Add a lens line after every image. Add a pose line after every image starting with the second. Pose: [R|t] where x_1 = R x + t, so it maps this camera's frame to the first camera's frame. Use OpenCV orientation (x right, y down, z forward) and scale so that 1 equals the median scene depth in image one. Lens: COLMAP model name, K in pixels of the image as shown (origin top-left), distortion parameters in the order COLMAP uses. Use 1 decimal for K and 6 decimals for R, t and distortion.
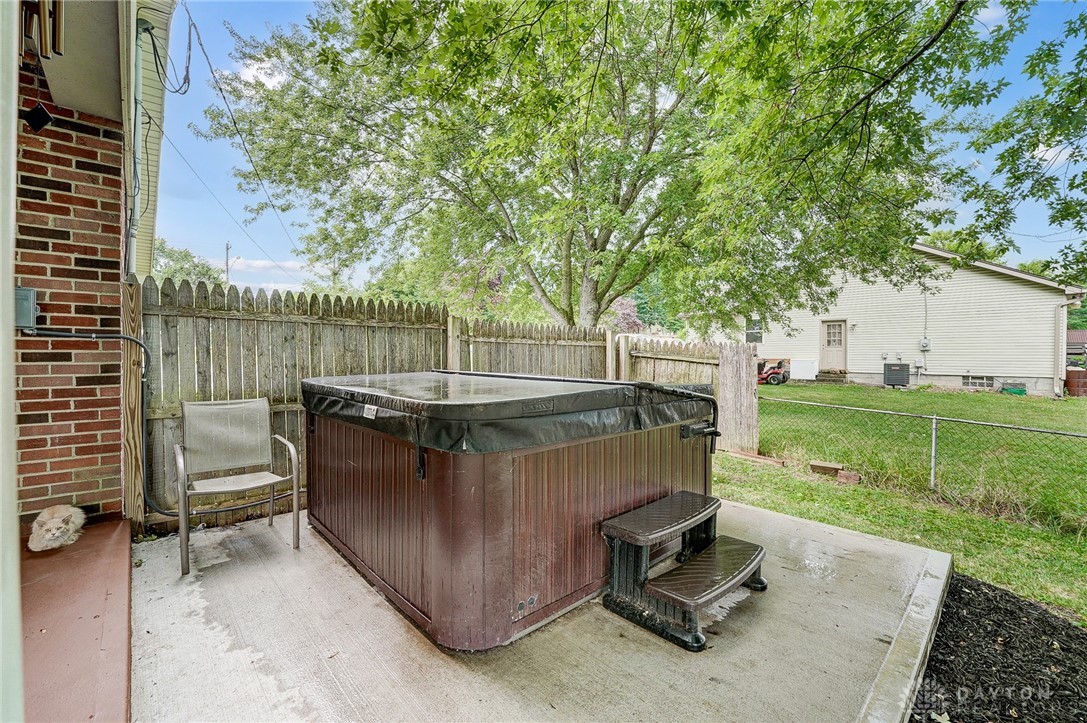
lens RADIAL K [[448.0, 0, 540.0], [0, 448.0, 356.8], [0, 0, 1]] dist [-0.019430, 0.000593]
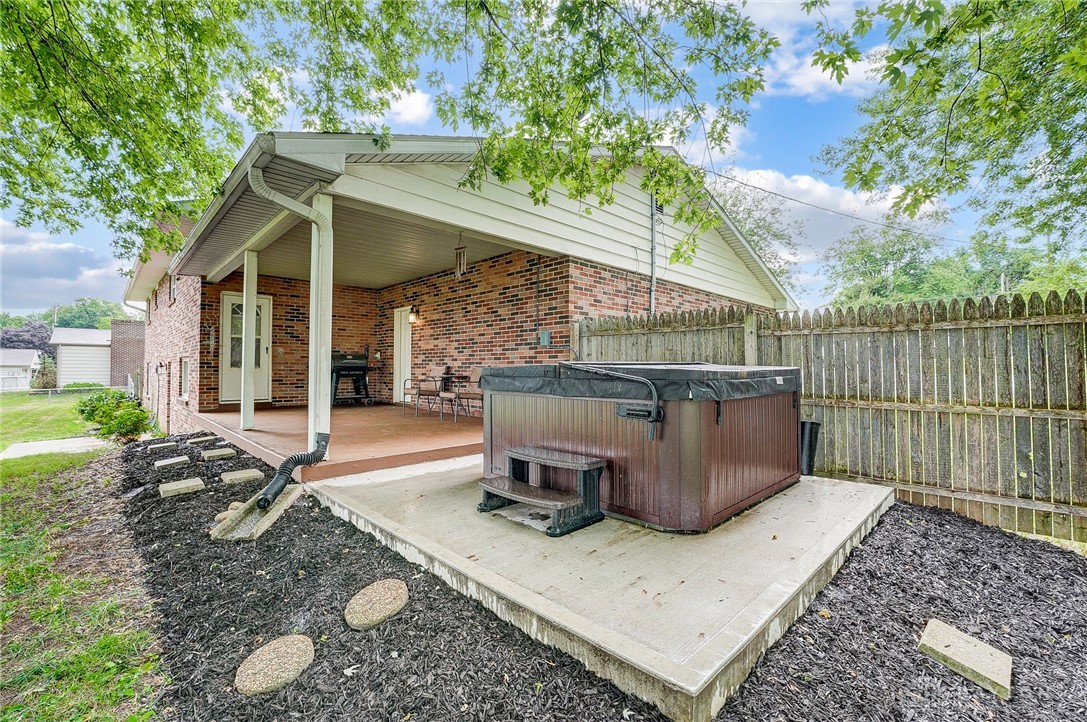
lens RADIAL K [[448.0, 0, 542.0], [0, 448.0, 359.6], [0, 0, 1]] dist [-0.019430, 0.000593]
pose [[0.039975, -0.027157, -0.998832, 1.103181], [-0.007038, 0.999598, -0.027459, 0.066716], [0.999176, 0.008127, 0.039768, 0.612181]]
